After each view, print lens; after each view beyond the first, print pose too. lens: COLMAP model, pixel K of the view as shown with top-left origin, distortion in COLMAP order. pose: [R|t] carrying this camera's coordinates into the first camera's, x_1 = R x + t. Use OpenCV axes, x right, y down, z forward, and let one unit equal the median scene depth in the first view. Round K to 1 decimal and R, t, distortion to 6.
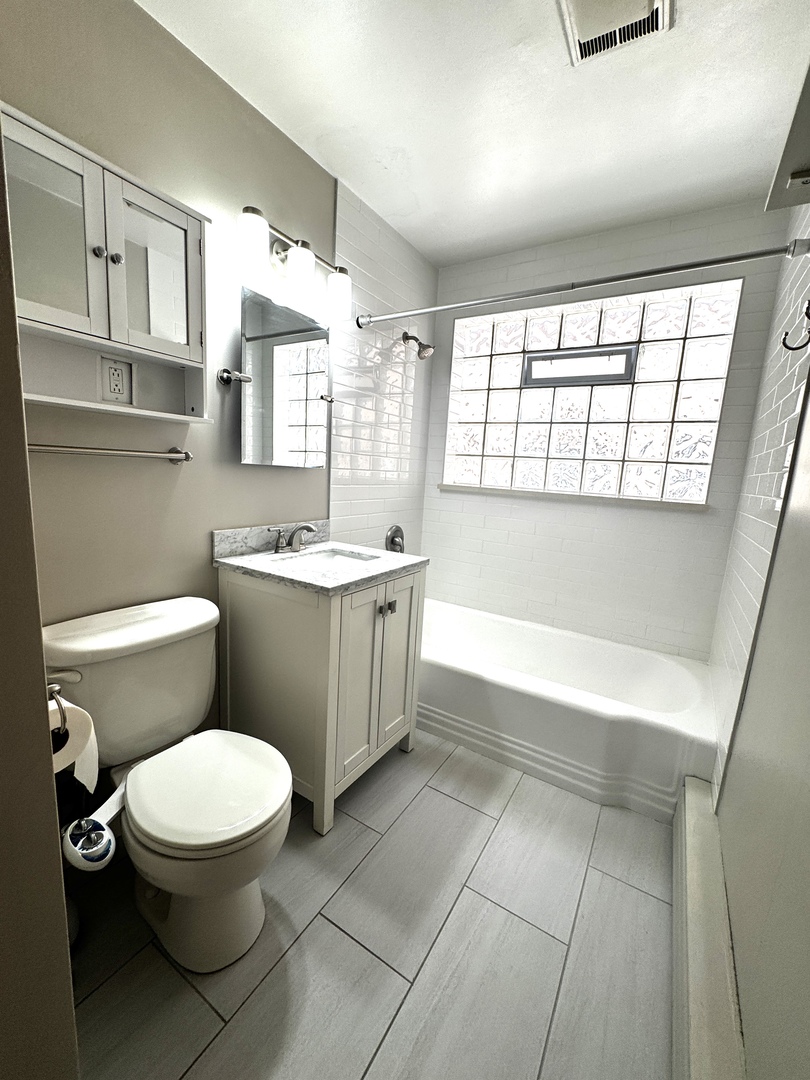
lens RADIAL K [[434.0, 0, 405.0], [0, 434.0, 540.0], [0, 0, 1]] dist [-0.003216, -0.000101]
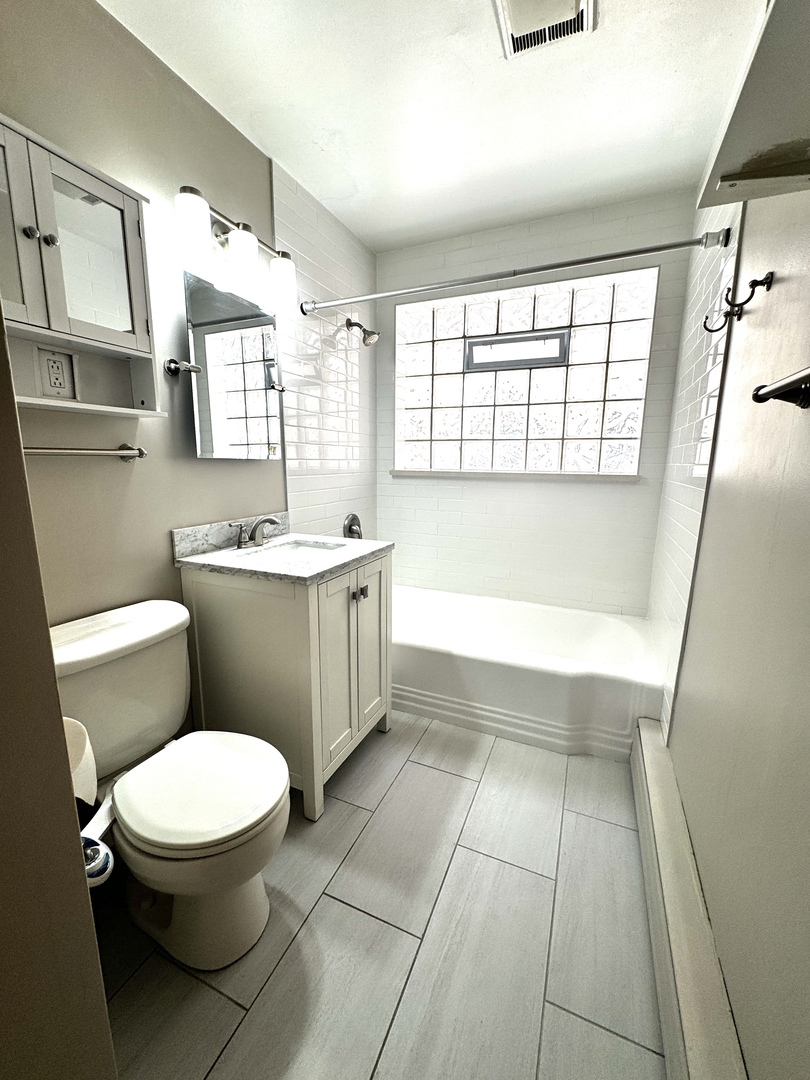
lens RADIAL K [[434.0, 0, 405.0], [0, 434.0, 540.0], [0, 0, 1]] dist [-0.003216, -0.000101]
pose [[0.988371, -0.074274, 0.132686, -0.059102], [0.070881, 0.997030, 0.030120, 0.008323], [-0.134529, -0.020365, 0.990700, -0.017784]]
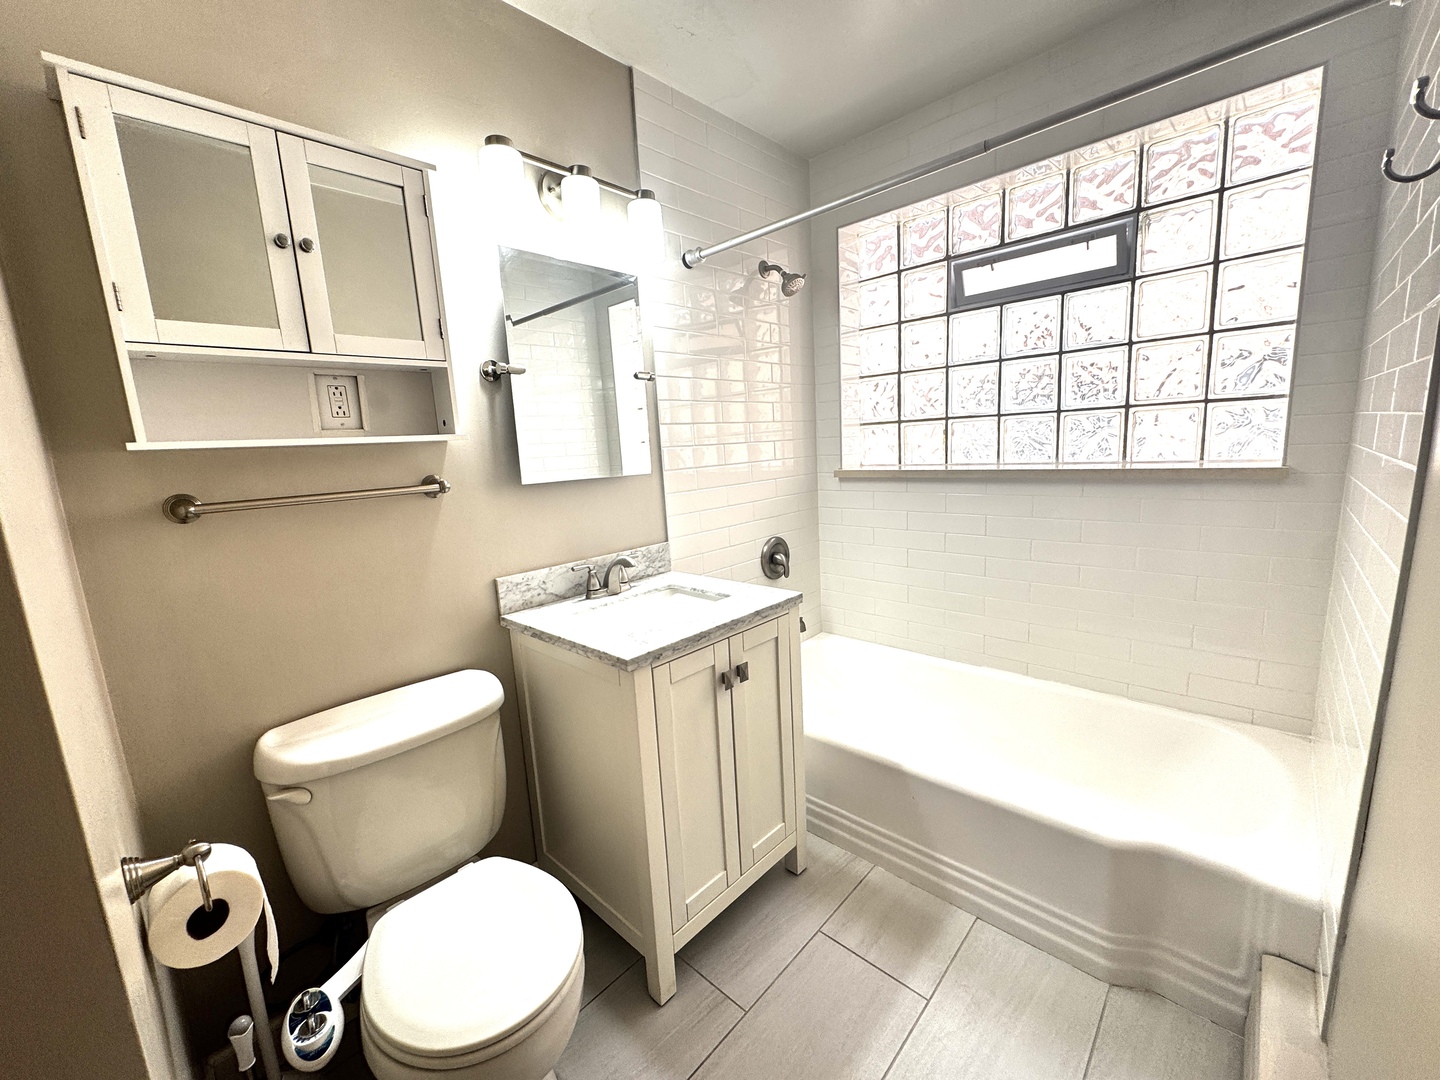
lens RADIAL K [[578.6, 0, 720.0], [0, 578.6, 540.0], [0, 0, 1]] dist [-0.003216, -0.000101]
pose [[0.974853, -0.076607, -0.209267, 0.137856], [0.077749, 0.996969, -0.002780, -0.051239], [0.208846, -0.013561, 0.977855, 0.103426]]
